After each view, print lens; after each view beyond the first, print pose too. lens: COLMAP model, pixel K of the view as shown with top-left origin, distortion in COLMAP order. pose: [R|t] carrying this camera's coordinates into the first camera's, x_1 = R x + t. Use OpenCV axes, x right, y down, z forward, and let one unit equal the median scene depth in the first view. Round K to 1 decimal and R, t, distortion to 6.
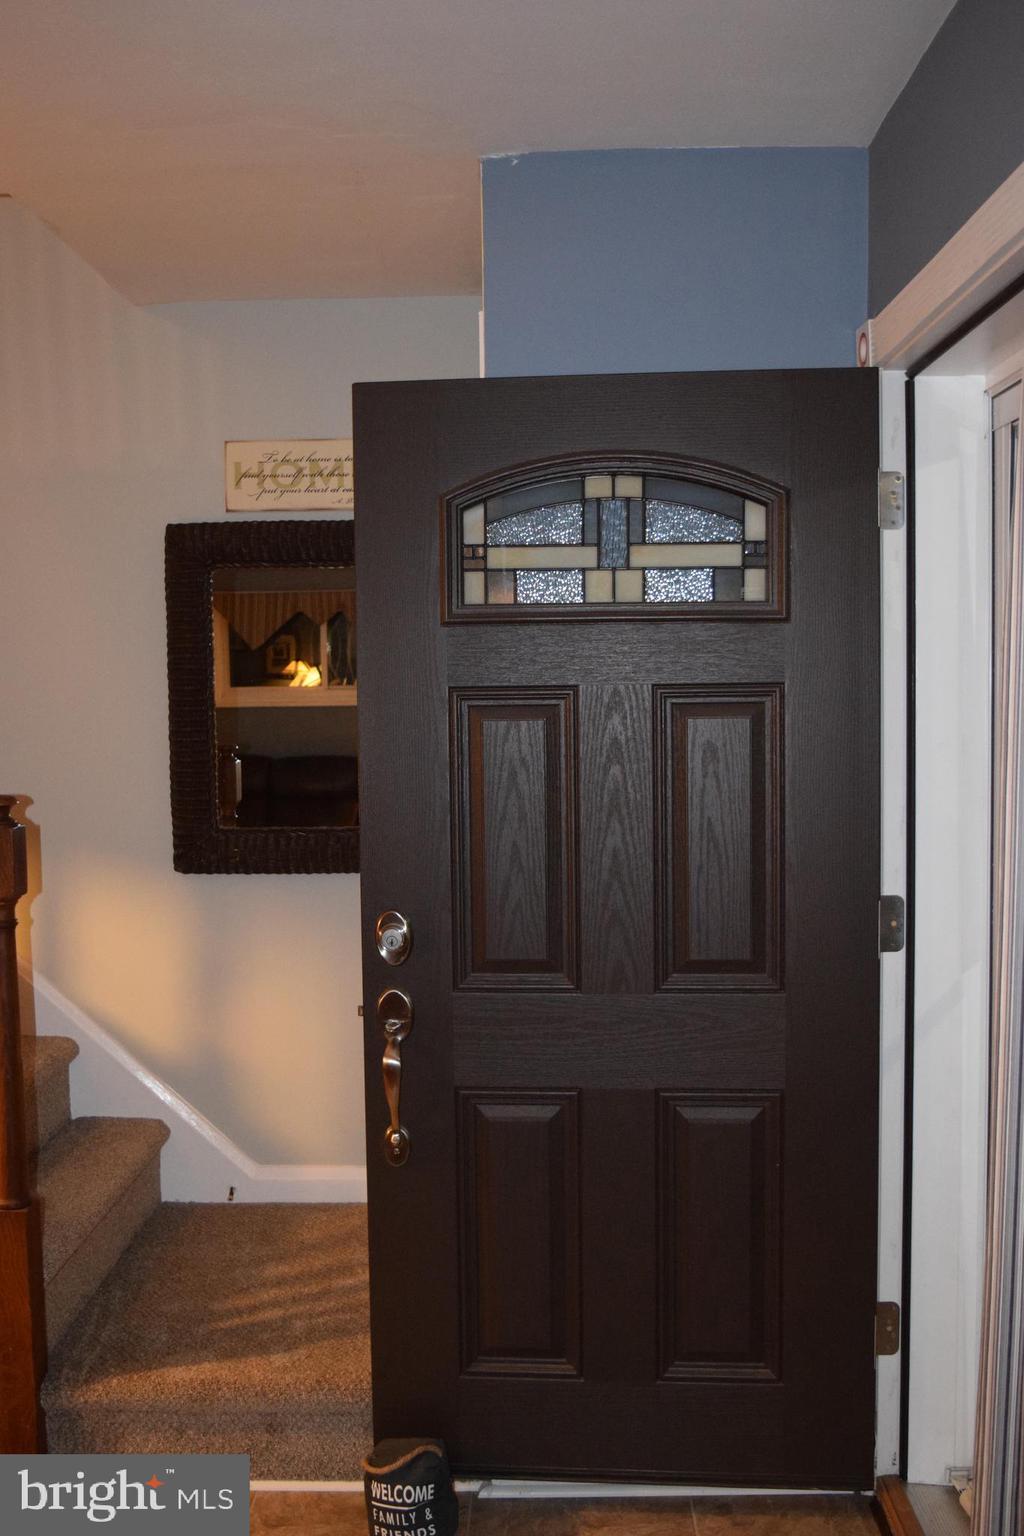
lens RADIAL K [[1524.2, 0, 510.4], [0, 1524.2, 767.6], [0, 0, 1]] dist [-0.054910, 0.000000]
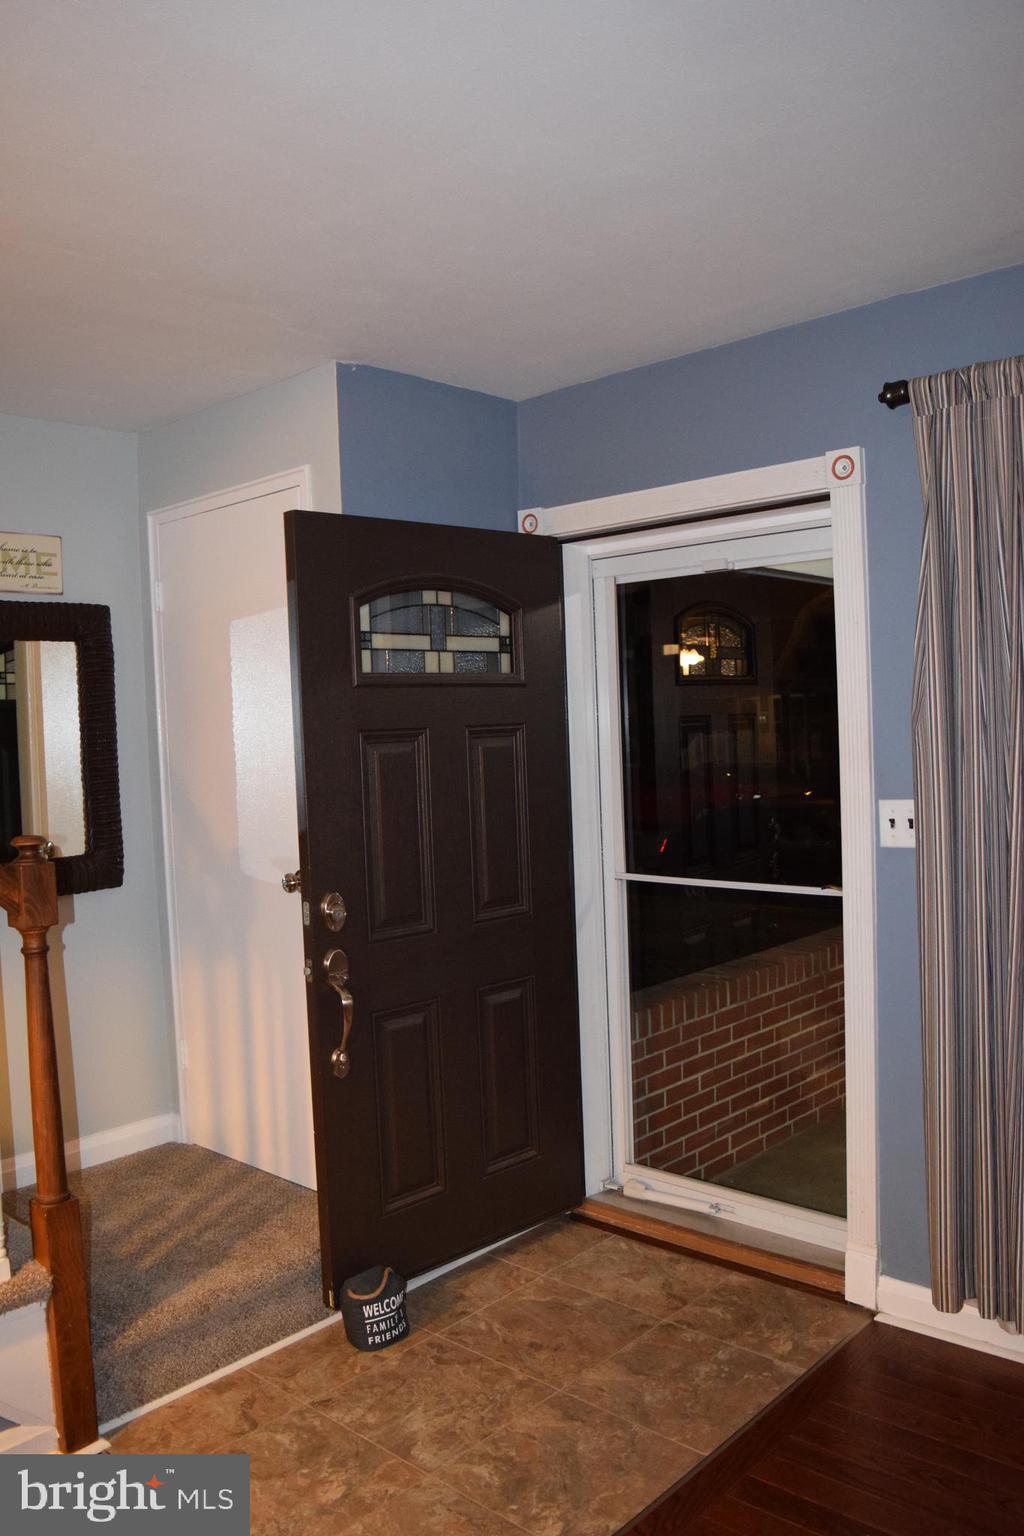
lens RADIAL K [[1202.6, 0, 513.0], [0, 1202.6, 770.7], [0, 0, 1]] dist [-0.086338, 0.006792]
pose [[0.659252, -0.044970, 0.750576, -0.785635], [0.069960, 0.997548, -0.001681, -0.003905], [-0.748660, 0.053619, 0.660782, 0.156830]]
